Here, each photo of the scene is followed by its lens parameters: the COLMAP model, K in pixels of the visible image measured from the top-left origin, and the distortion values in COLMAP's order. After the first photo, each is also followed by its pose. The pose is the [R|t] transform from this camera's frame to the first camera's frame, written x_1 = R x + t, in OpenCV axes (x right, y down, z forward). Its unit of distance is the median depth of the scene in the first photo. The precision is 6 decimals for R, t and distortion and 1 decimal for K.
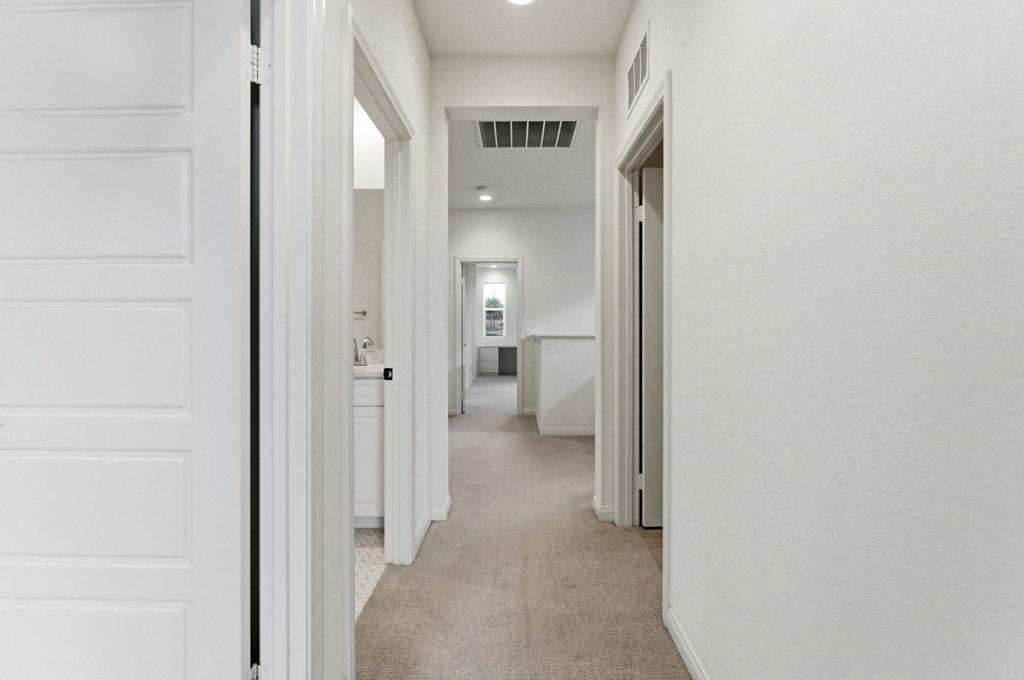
lens RADIAL K [[411.6, 0, 512.0], [0, 411.6, 340.0], [0, 0, 1]] dist [-0.001250, -0.000138]
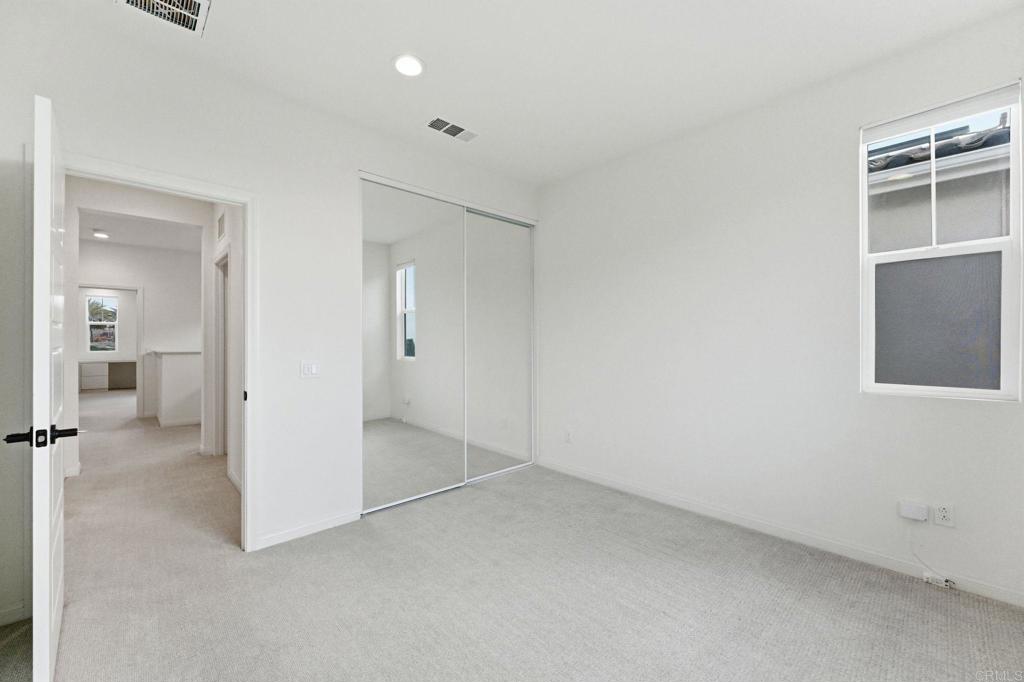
lens RADIAL K [[411.6, 0, 512.0], [0, 411.6, 341.0], [0, 0, 1]] dist [-0.001250, -0.000138]
pose [[0.720651, 0.003452, 0.693290, -0.030832], [0.012802, 0.999751, -0.018286, -0.006946], [-0.693180, 0.022054, 0.720427, -0.628061]]
